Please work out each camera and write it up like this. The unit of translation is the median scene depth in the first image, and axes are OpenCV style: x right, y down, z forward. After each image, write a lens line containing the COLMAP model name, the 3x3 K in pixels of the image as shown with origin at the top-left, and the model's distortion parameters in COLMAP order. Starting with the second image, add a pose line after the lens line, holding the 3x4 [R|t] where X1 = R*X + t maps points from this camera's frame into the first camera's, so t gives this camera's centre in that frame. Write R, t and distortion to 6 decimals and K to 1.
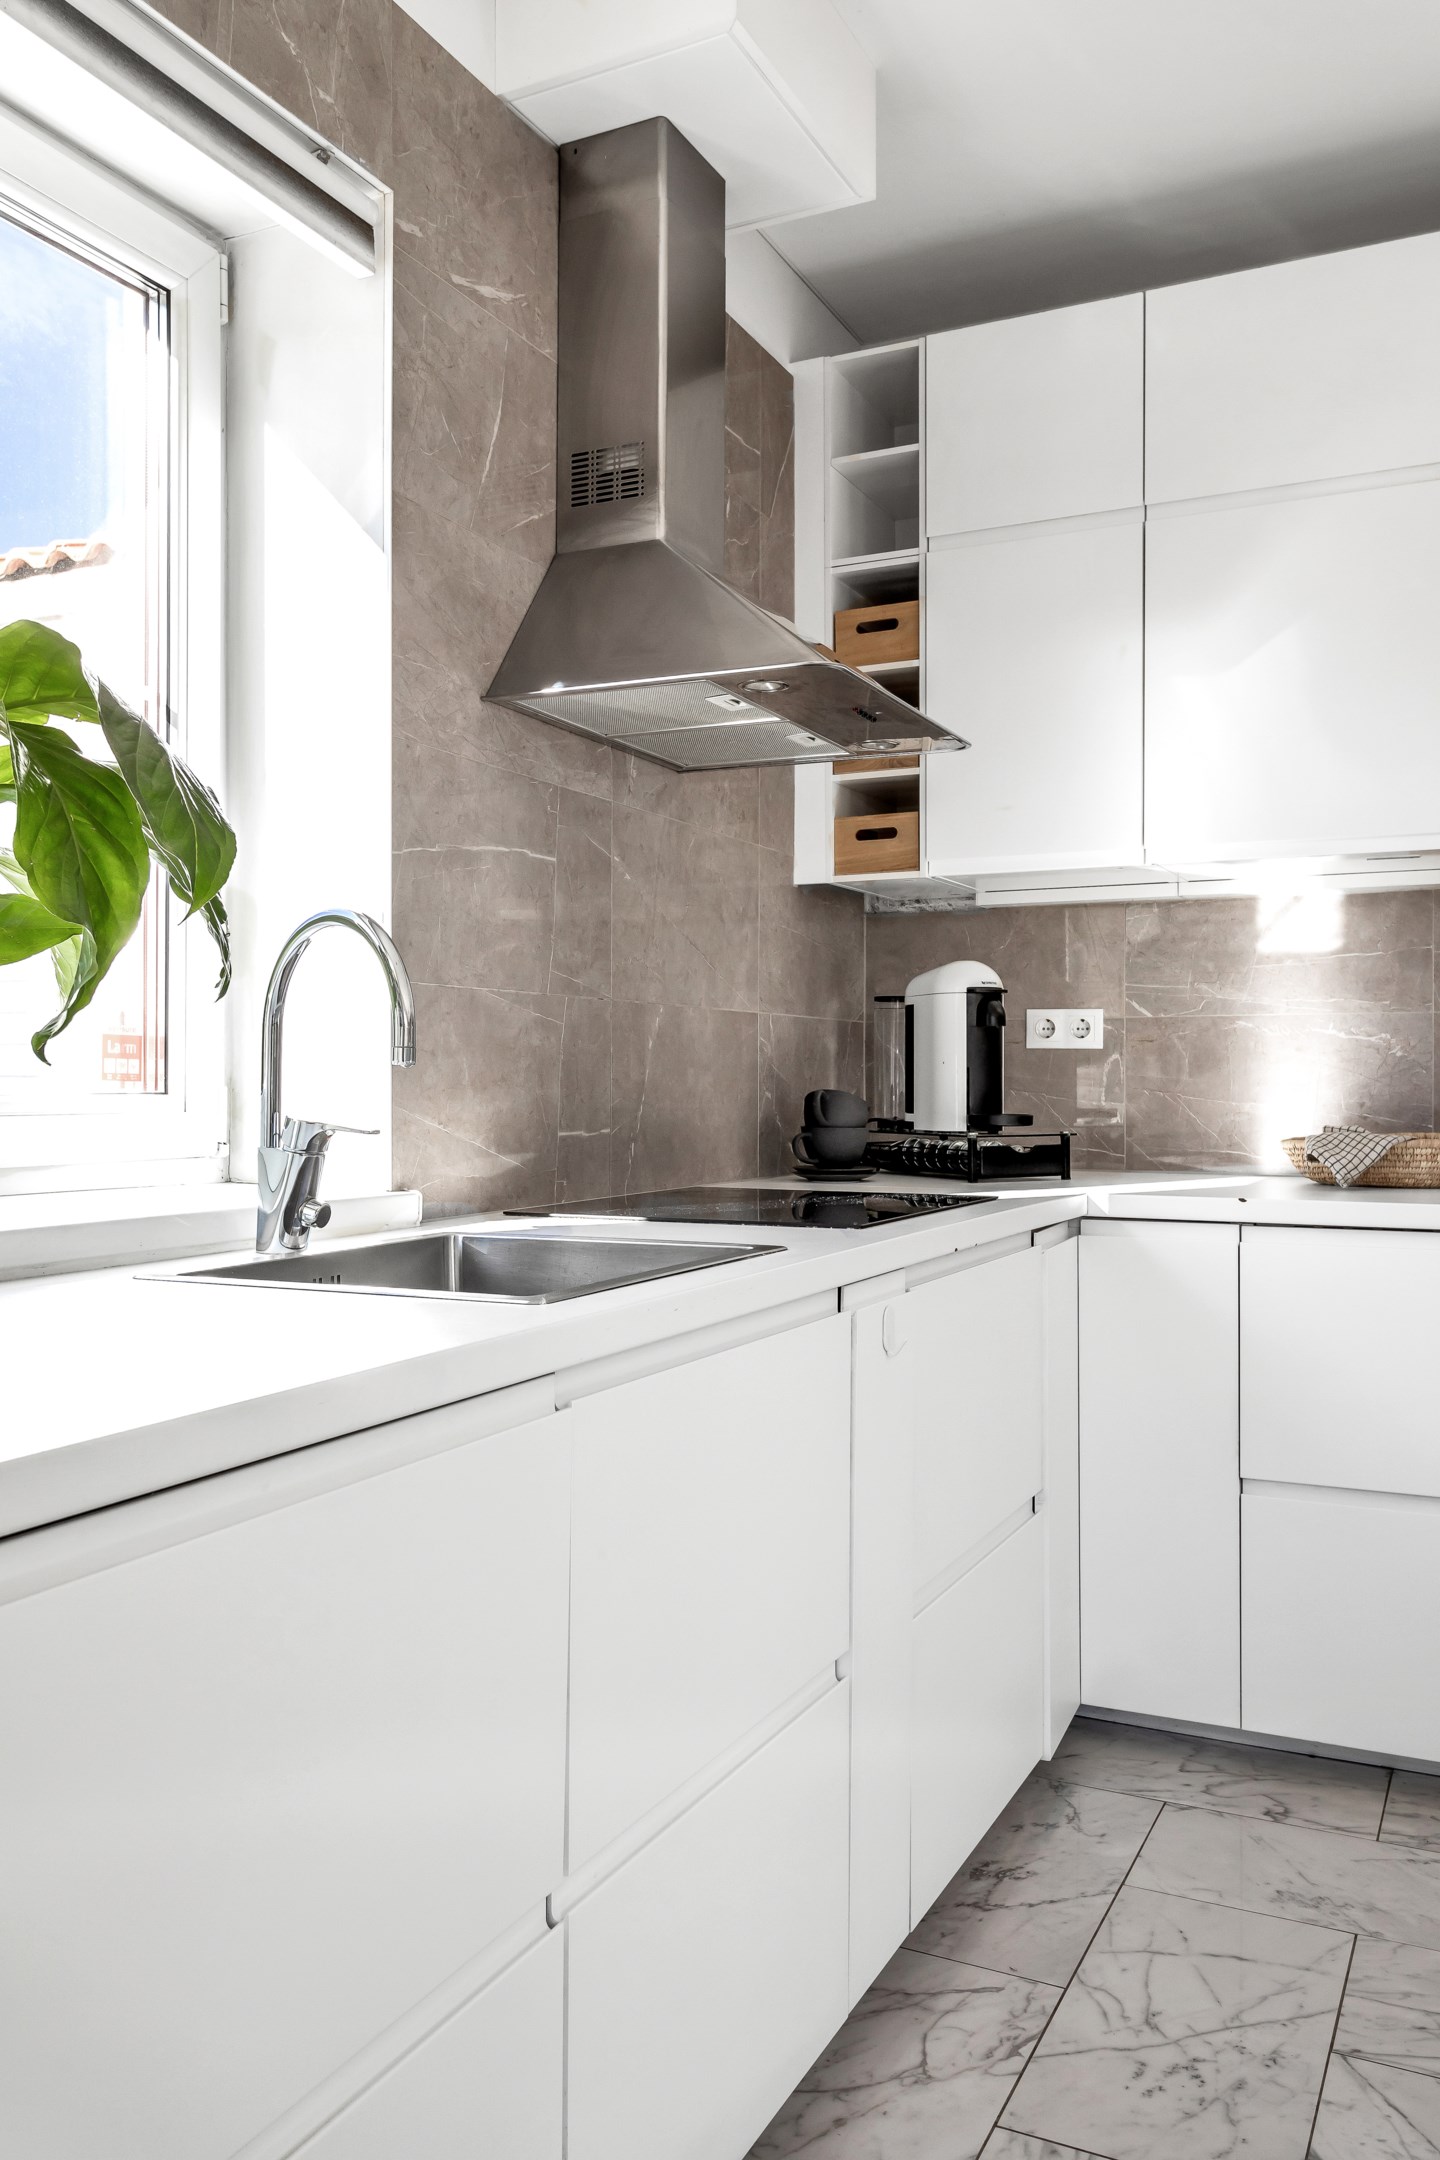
lens RADIAL K [[1707.9, 0, 702.4], [0, 1707.9, 1082.0], [0, 0, 1]] dist [0.006331, 0.003930]
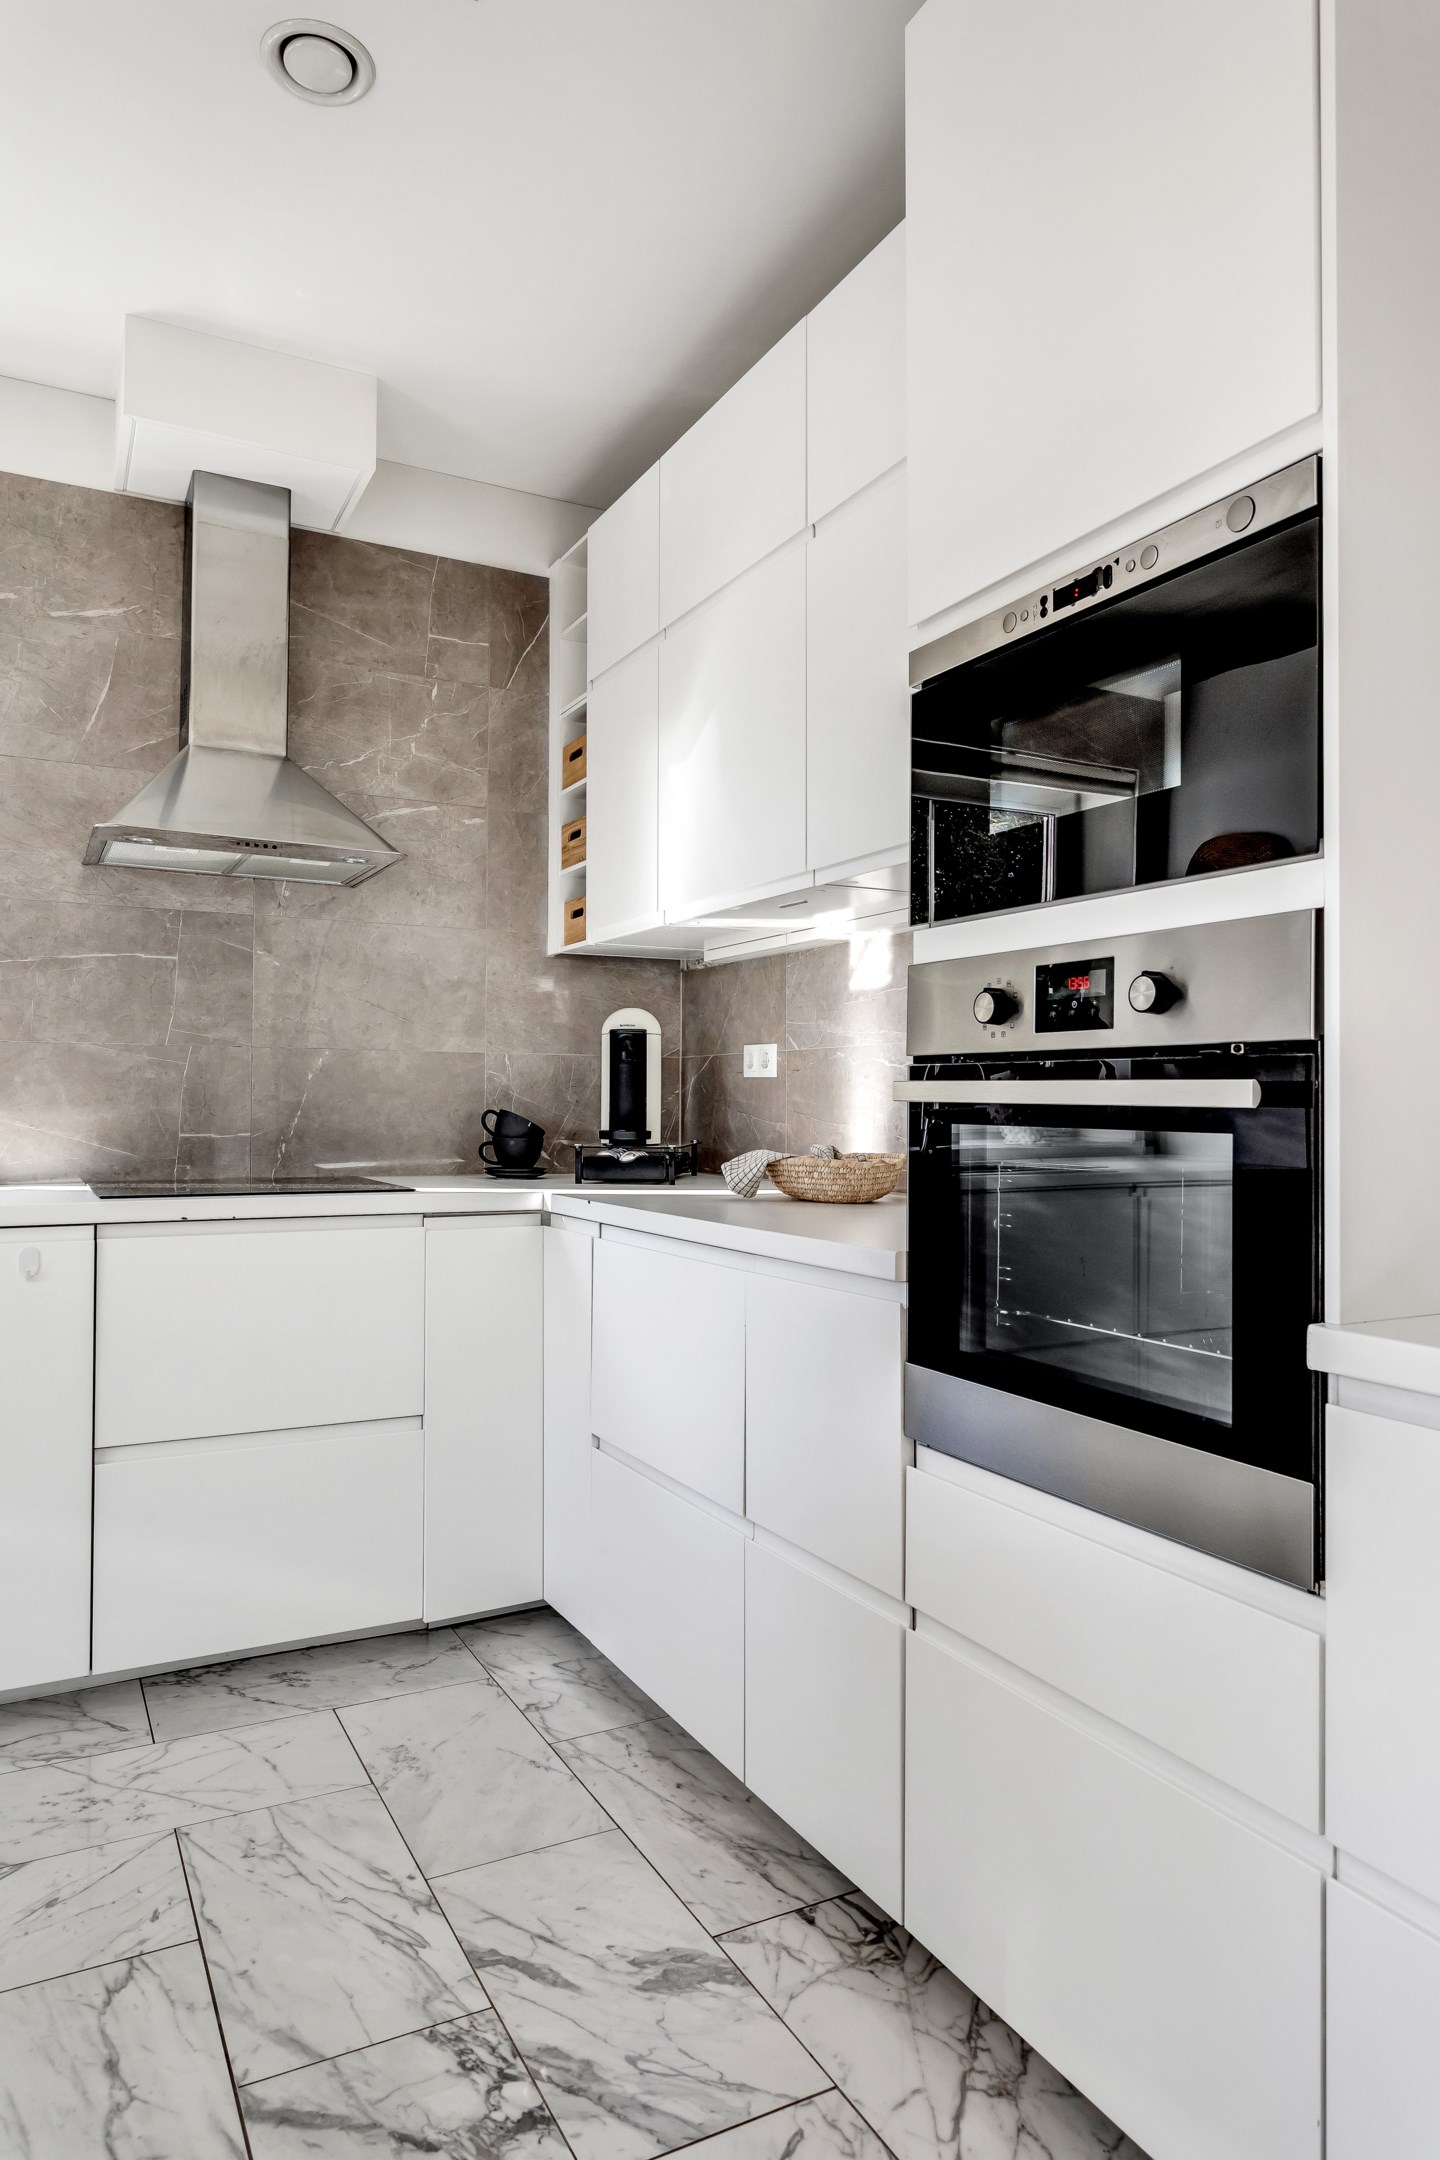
lens RADIAL K [[1350.1, 0, 720.0], [0, 1350.1, 1080.0], [0, 0, 1]] dist [-0.007663, 0.000177]
pose [[0.808582, -0.005694, -0.588355, 0.994132], [-0.006432, 0.999808, -0.018516, 0.000085], [0.588348, 0.018756, 0.808390, 0.293506]]
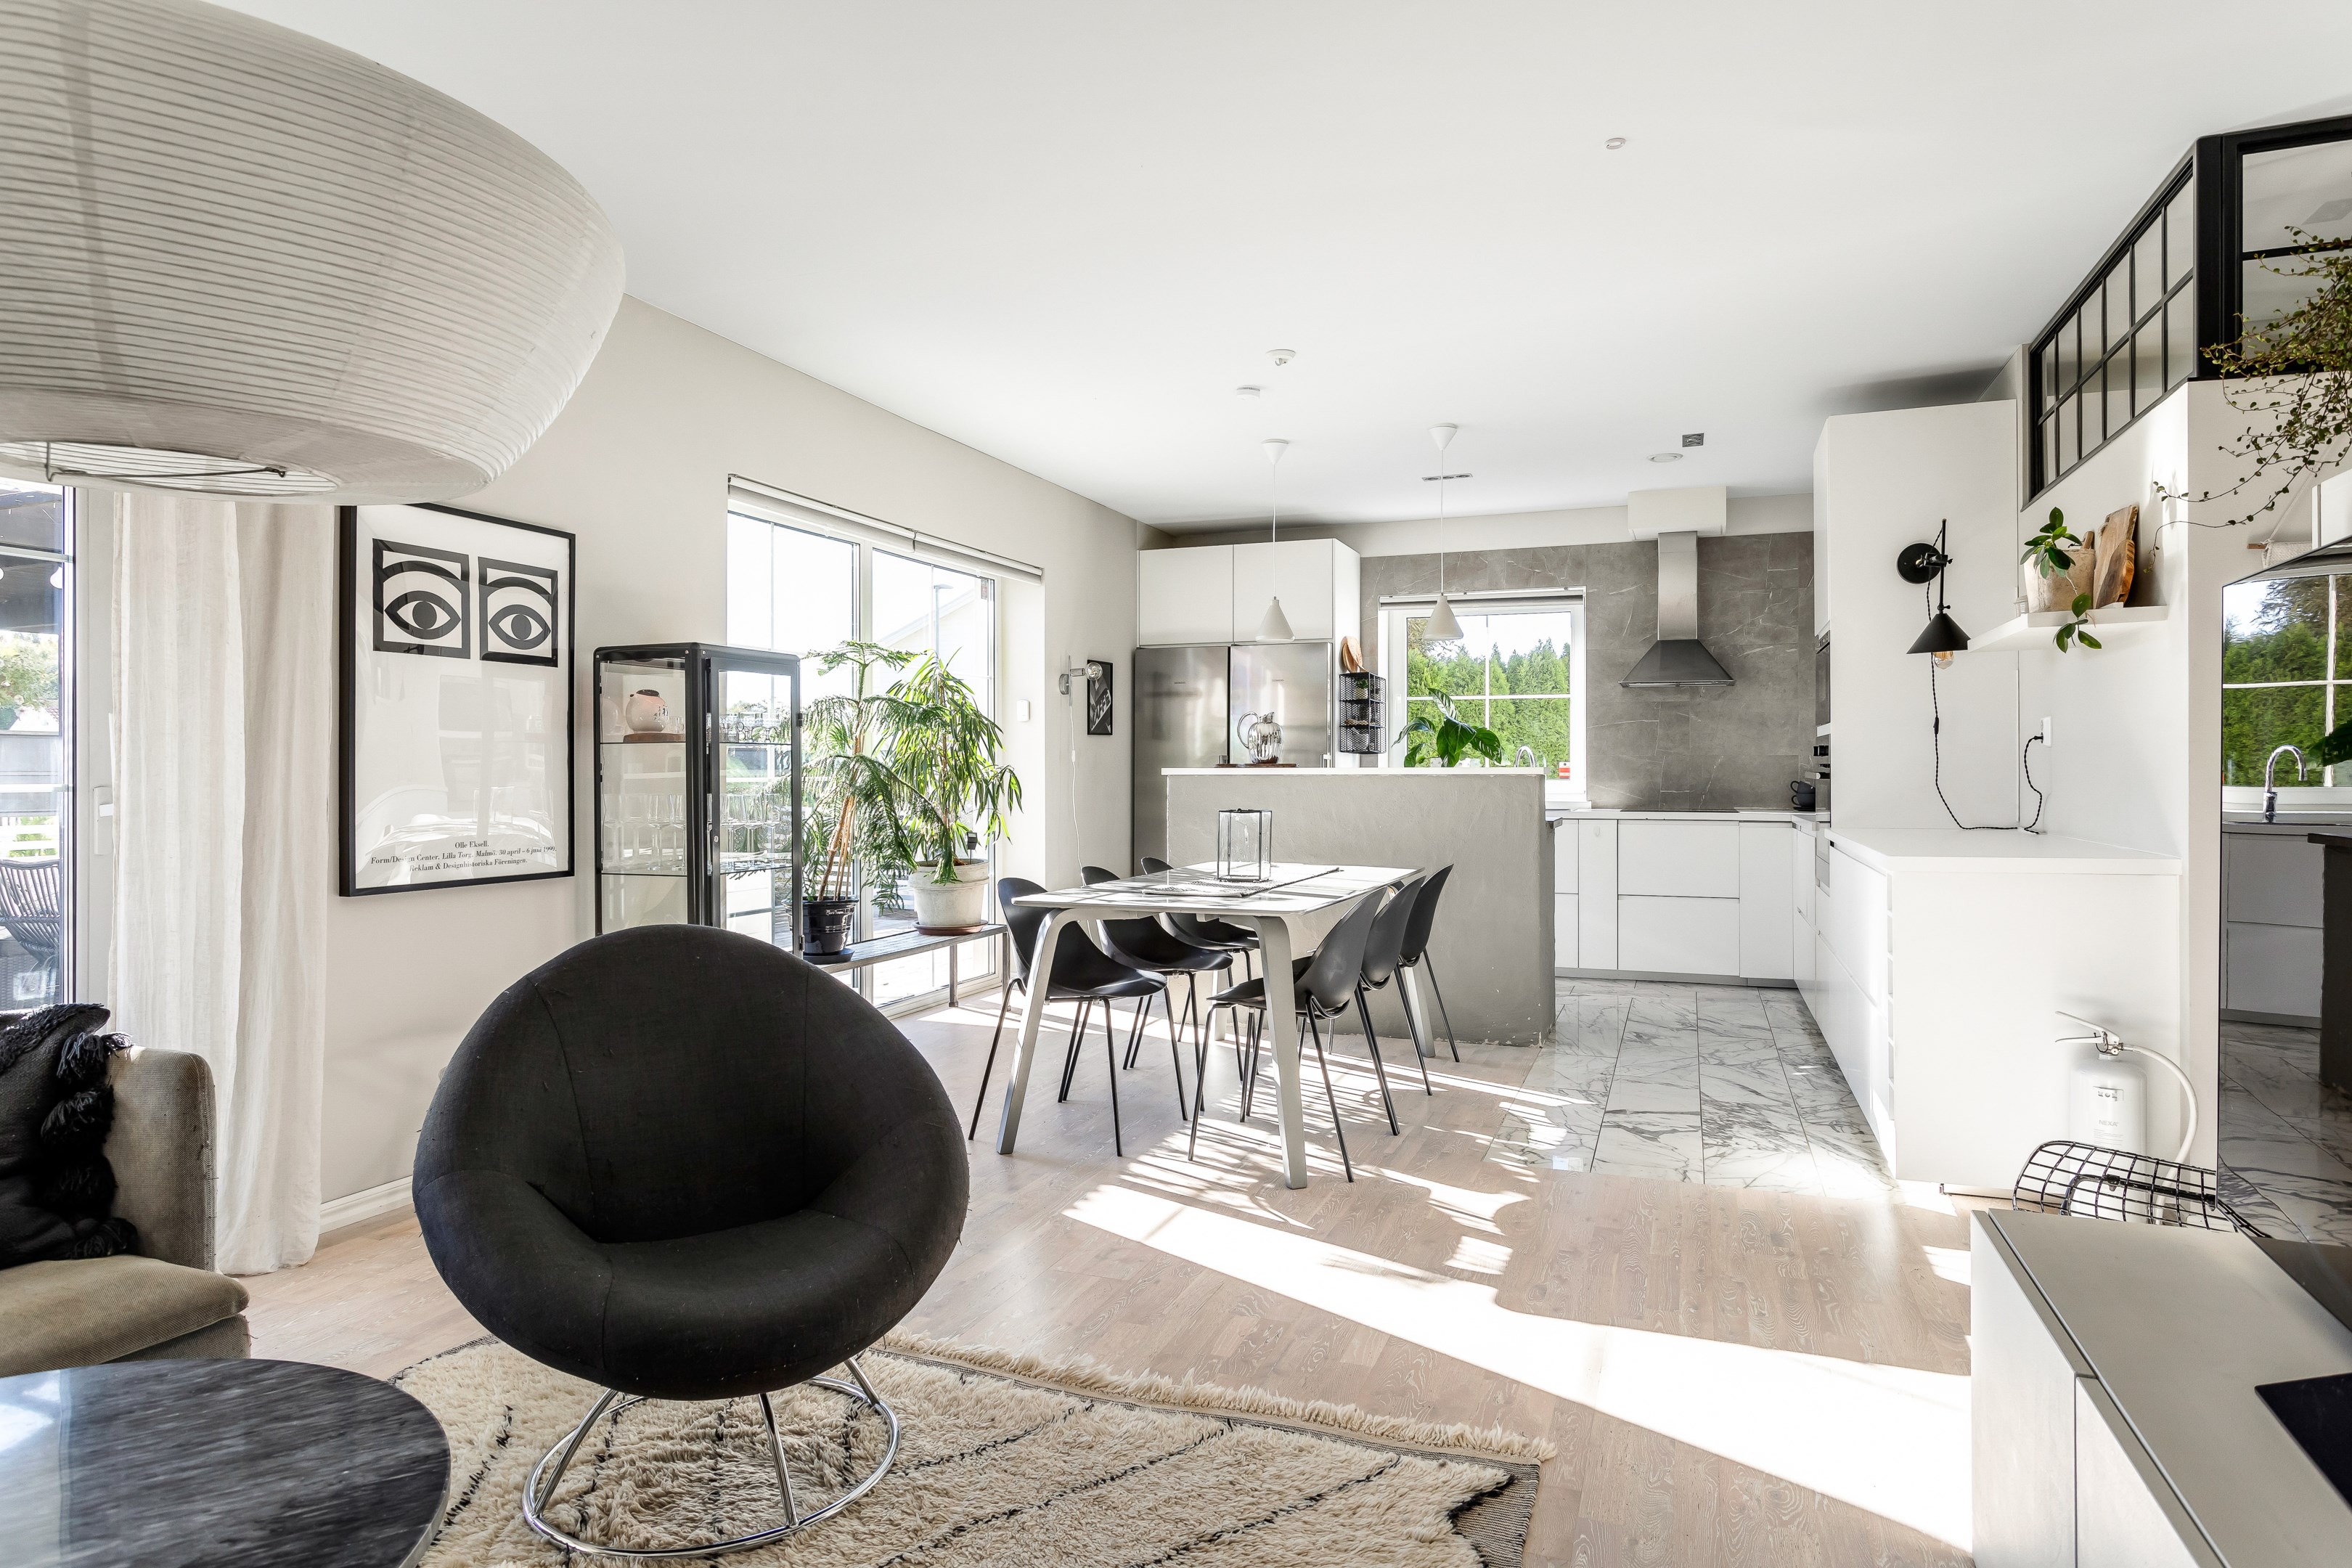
lens RADIAL K [[1341.5, 0, 1175.6], [0, 1341.5, 771.4], [0, 0, 1]] dist [-0.001270, 0.000020]
pose [[0.091725, -0.001328, -0.995784, 2.767623], [-0.001395, 0.999998, -0.001463, -0.008170], [0.995783, 0.001523, 0.091723, -0.368268]]
